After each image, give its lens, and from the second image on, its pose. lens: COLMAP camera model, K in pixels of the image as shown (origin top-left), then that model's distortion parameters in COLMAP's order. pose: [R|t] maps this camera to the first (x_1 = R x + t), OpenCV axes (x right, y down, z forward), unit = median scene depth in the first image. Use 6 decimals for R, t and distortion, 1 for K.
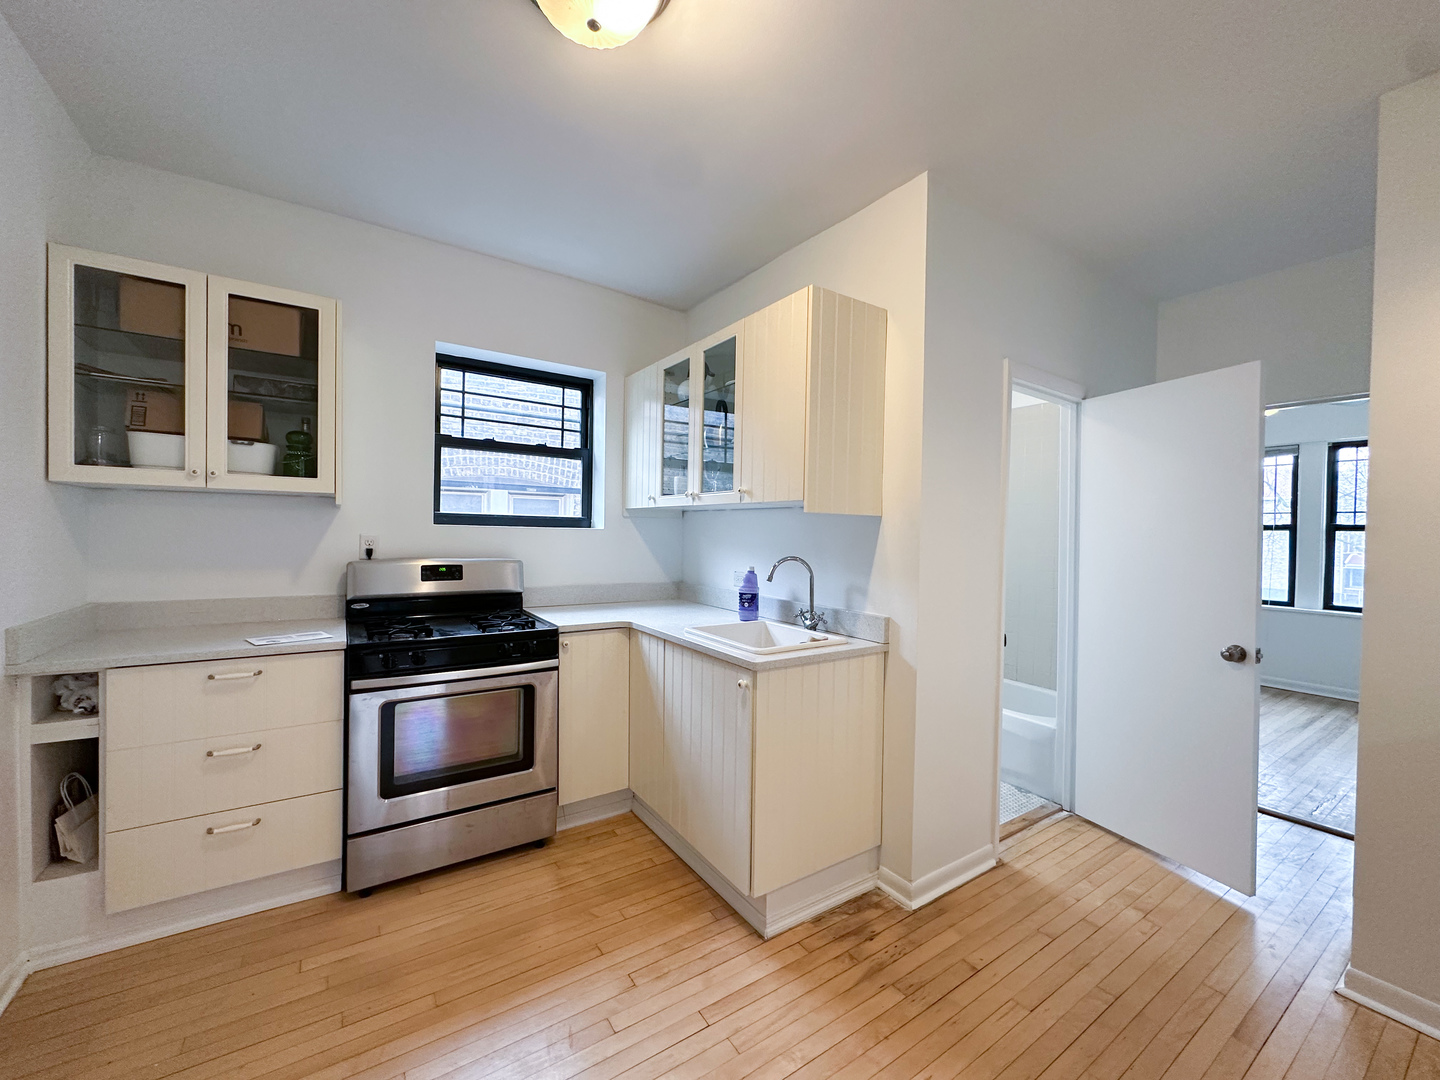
lens RADIAL K [[571.2, 0, 719.2], [0, 571.2, 537.3], [0, 0, 1]] dist [-0.000995, 0.000349]
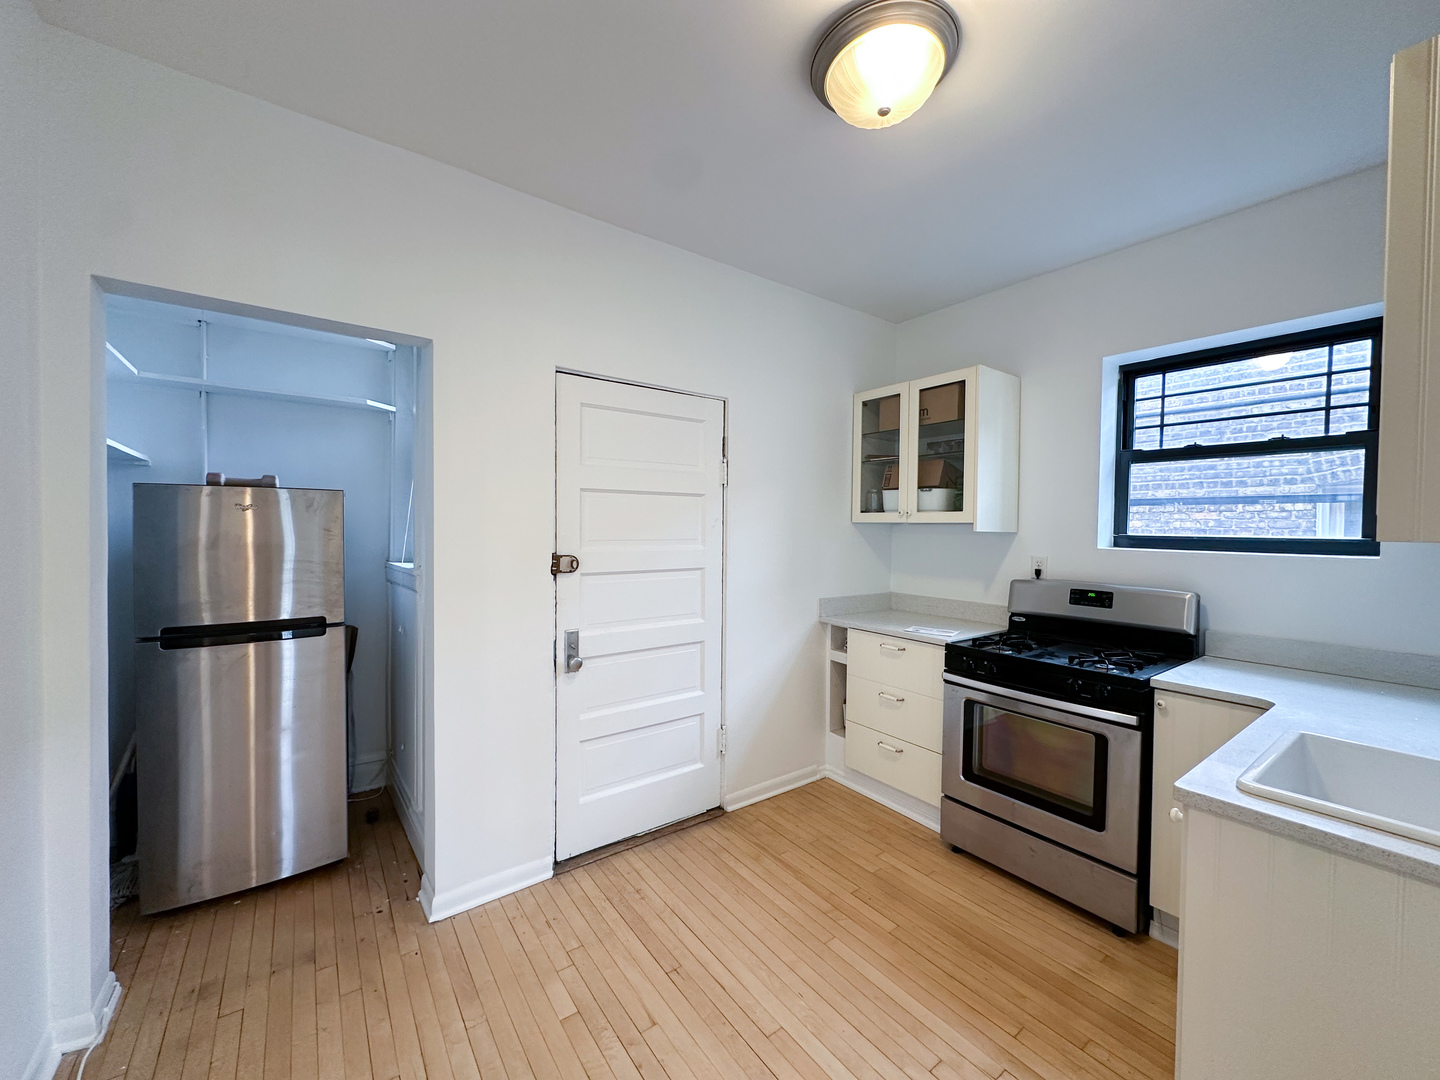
lens RADIAL K [[571.2, 0, 724.5], [0, 571.2, 541.9], [0, 0, 1]] dist [-0.000995, 0.000349]
pose [[0.058562, 0.006193, -0.998265, 0.472928], [-0.023302, 0.999717, 0.004835, -0.025132], [0.998012, 0.022979, 0.058690, 0.347018]]
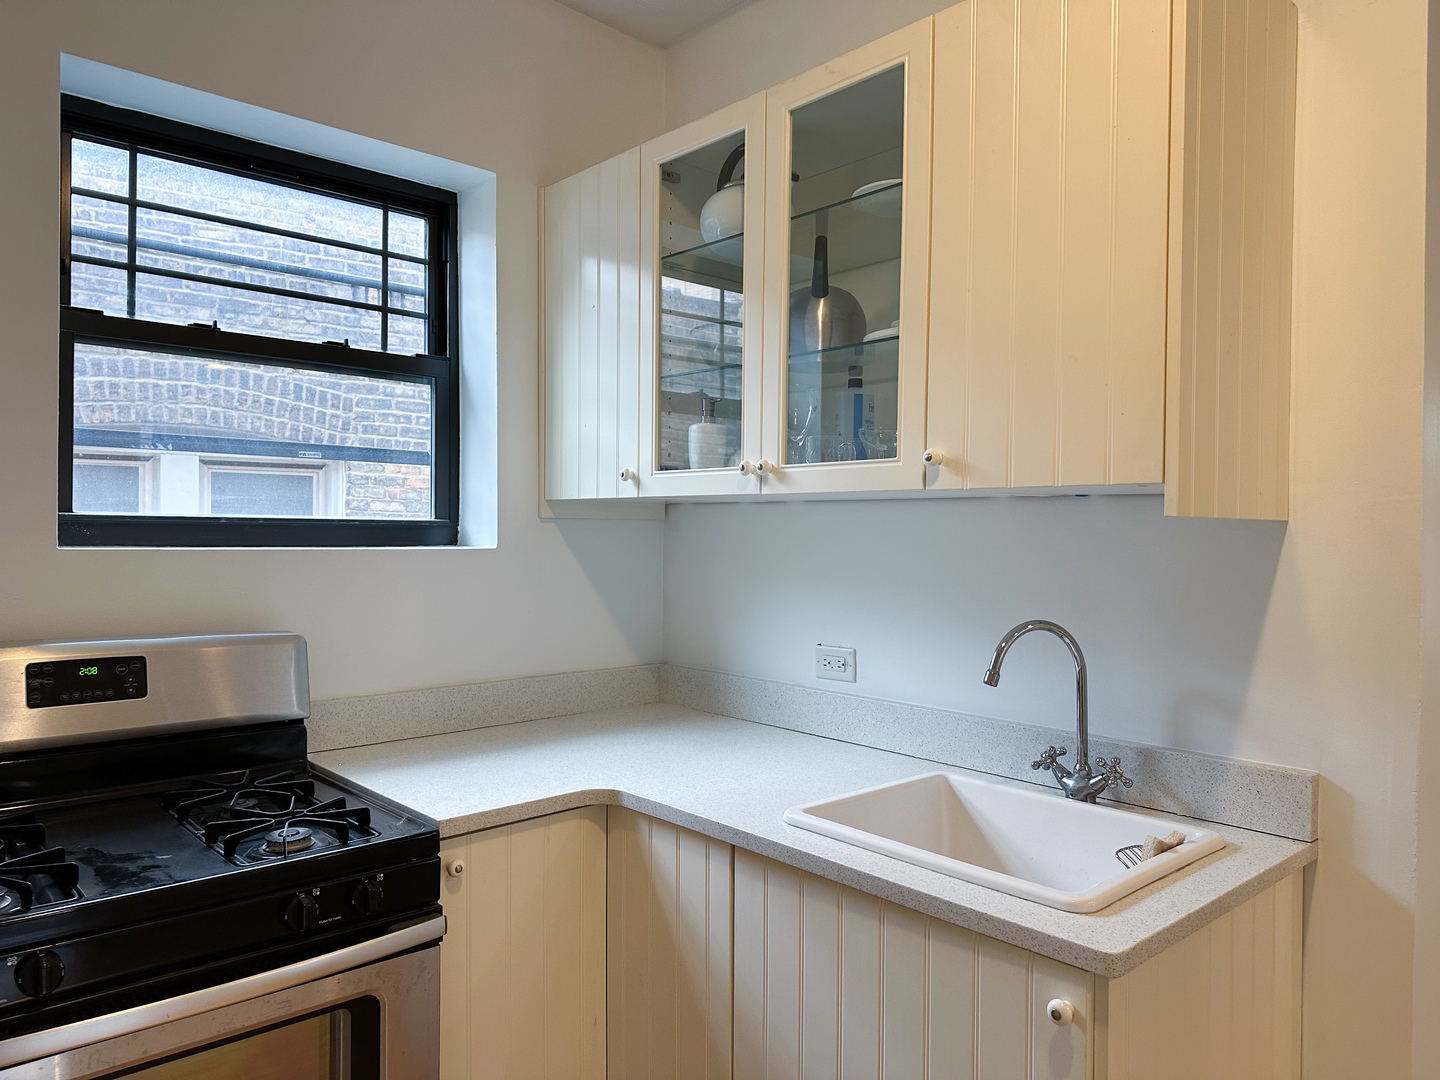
lens RADIAL K [[1003.8, 0, 726.2], [0, 1003.8, 534.9], [0, 0, 1]] dist [0.019134, -0.025886]
pose [[0.987756, -0.010935, 0.155623, -0.193729], [0.011407, 0.999933, -0.002143, -0.027235], [-0.155589, 0.003892, 0.987814, 0.320072]]
